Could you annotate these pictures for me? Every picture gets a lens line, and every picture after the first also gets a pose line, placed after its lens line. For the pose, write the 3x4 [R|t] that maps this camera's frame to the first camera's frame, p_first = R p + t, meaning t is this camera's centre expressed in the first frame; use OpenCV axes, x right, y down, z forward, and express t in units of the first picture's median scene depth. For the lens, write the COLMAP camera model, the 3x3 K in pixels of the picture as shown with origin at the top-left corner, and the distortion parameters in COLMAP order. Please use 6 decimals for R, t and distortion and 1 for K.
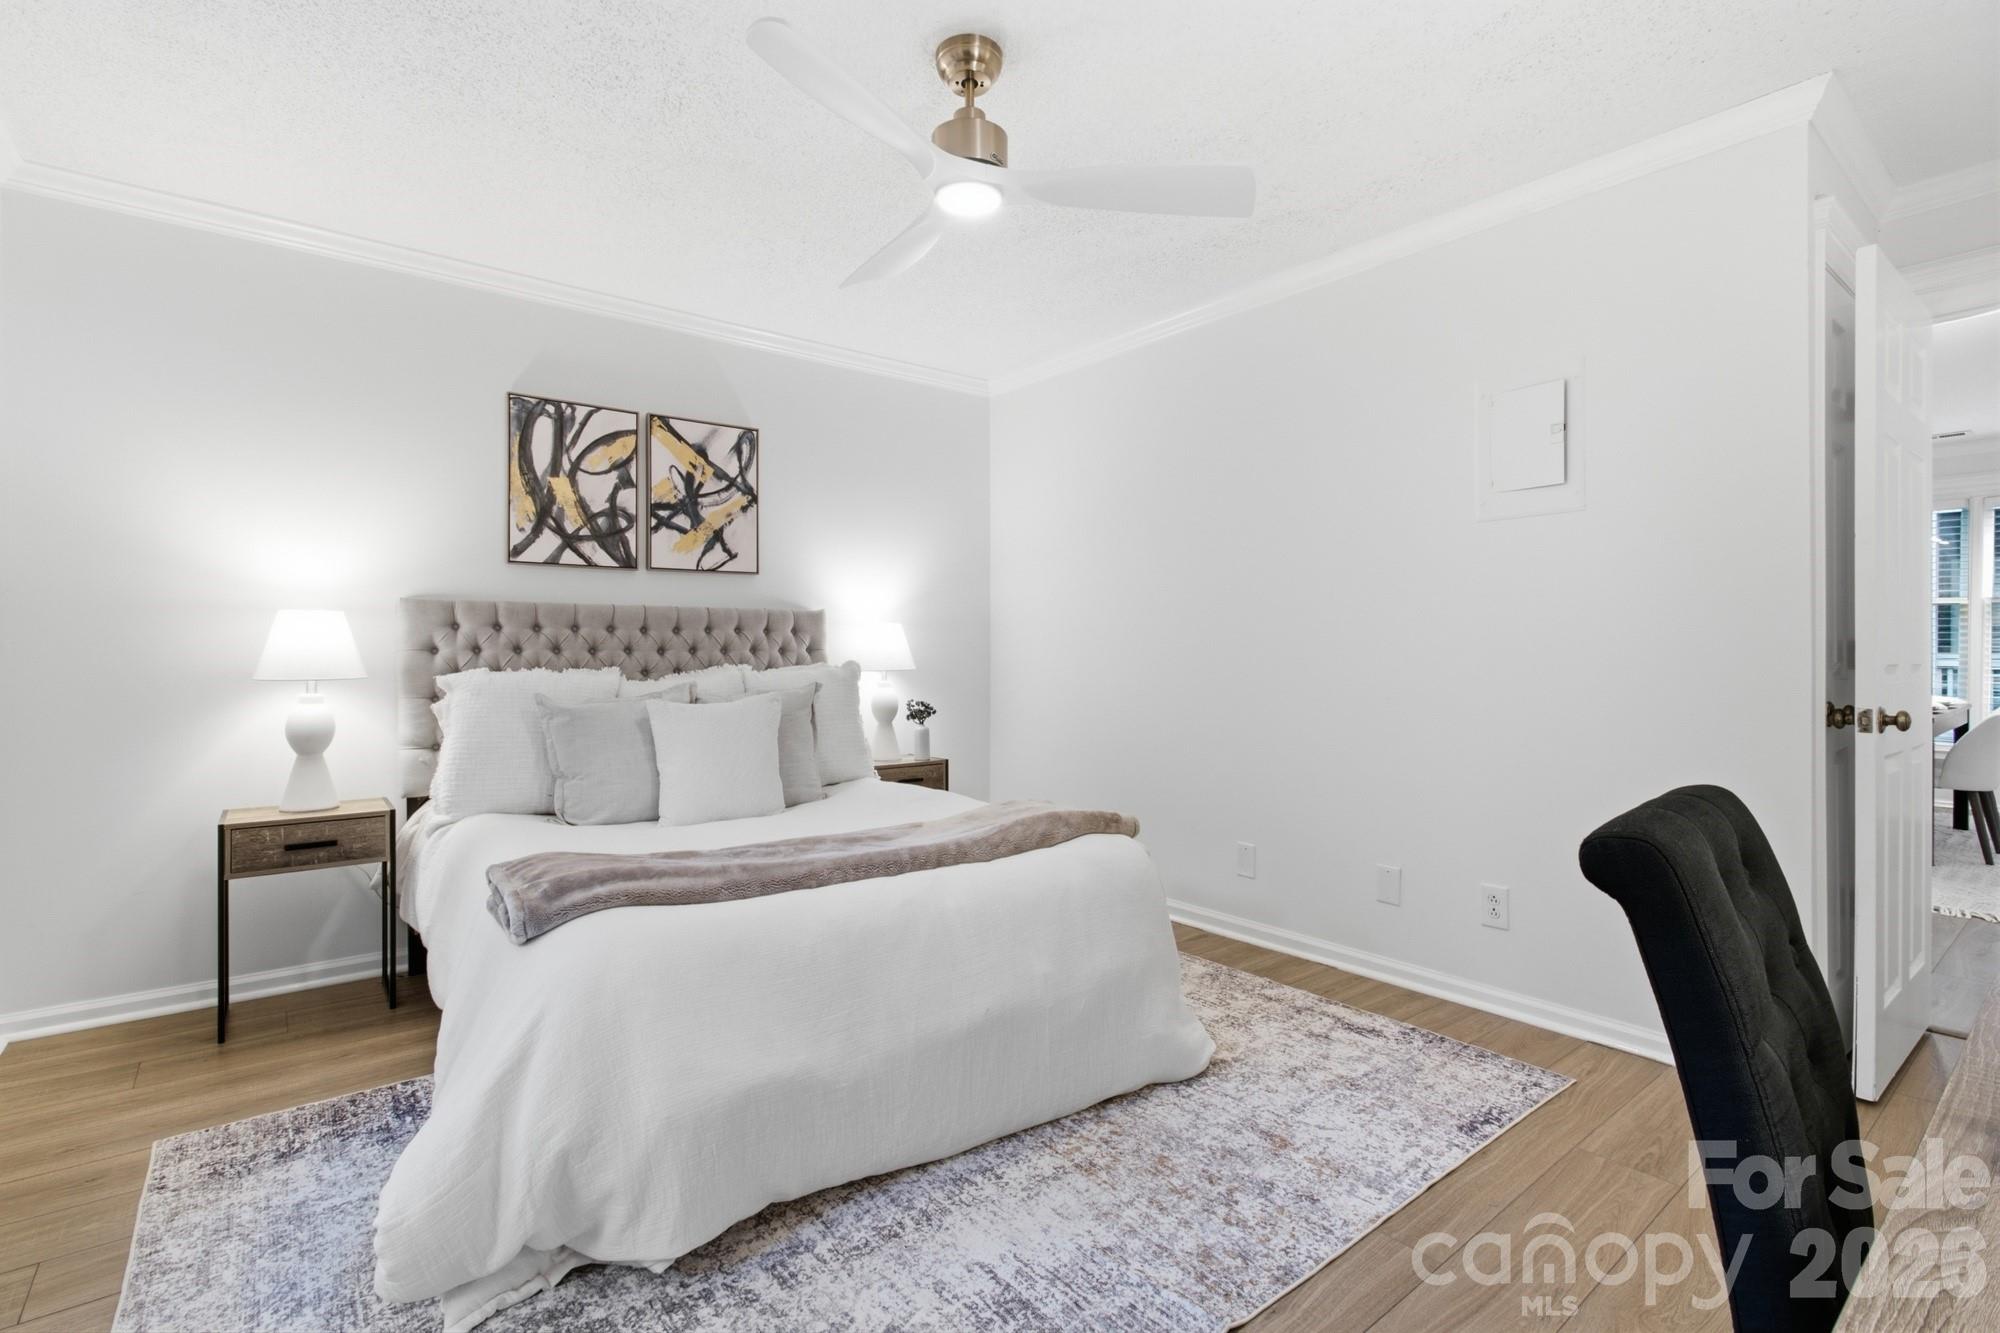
lens RADIAL K [[936.5, 0, 990.1], [0, 936.5, 659.9], [0, 0, 1]] dist [-0.003995, -0.000293]
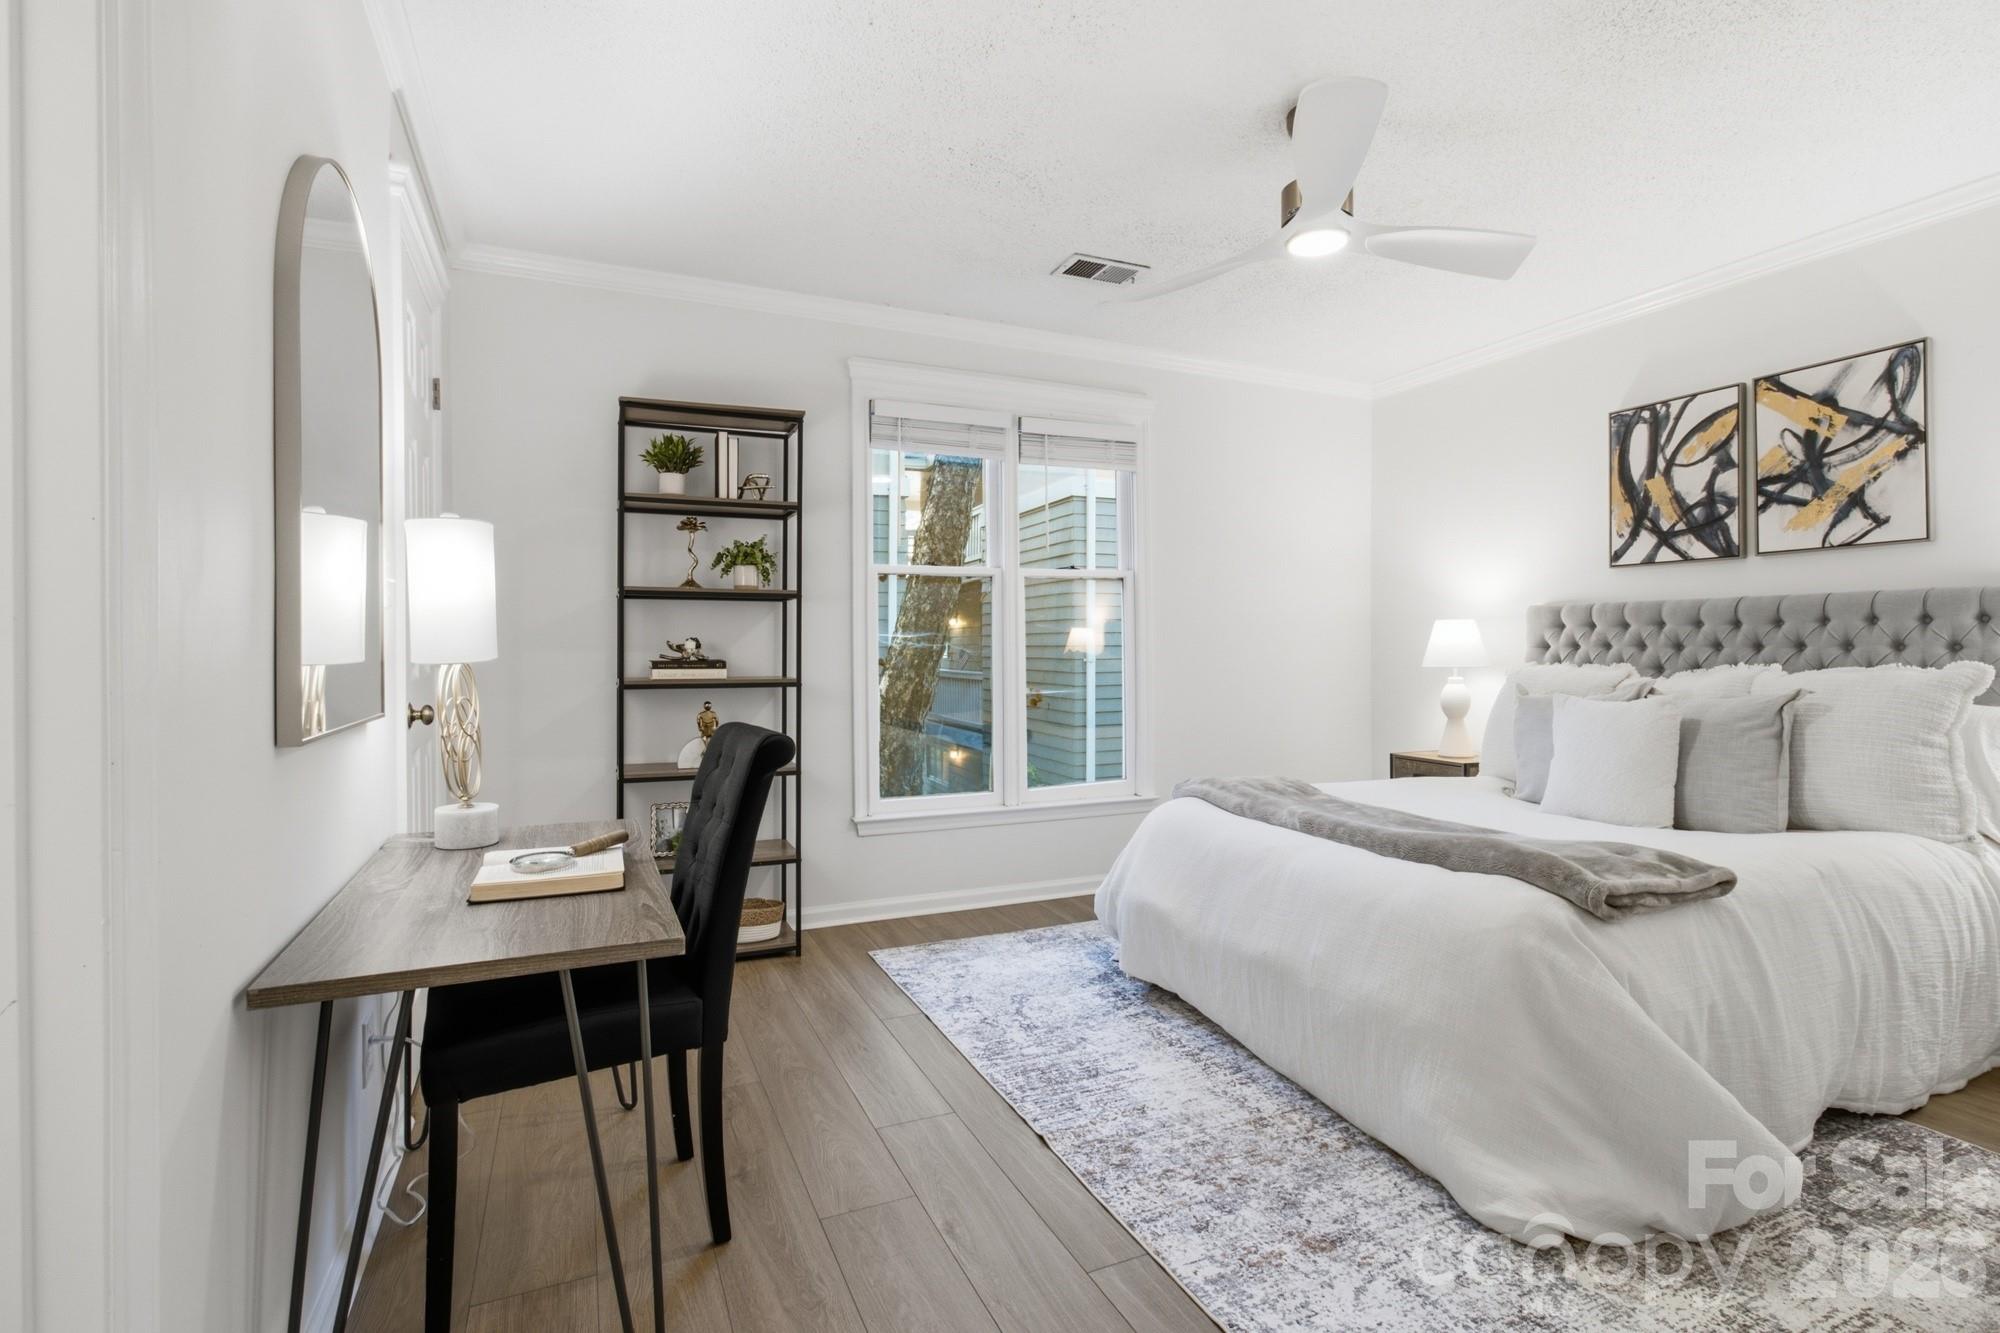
lens RADIAL K [[949.0, 0, 1008.9], [0, 949.0, 656.3], [0, 0, 1]] dist [-0.002467, 0.001109]
pose [[-0.246608, 0.009662, -0.969067, 0.711901], [-0.007142, 0.999905, 0.011787, -0.006905], [0.969089, 0.009828, -0.246515, 0.563722]]
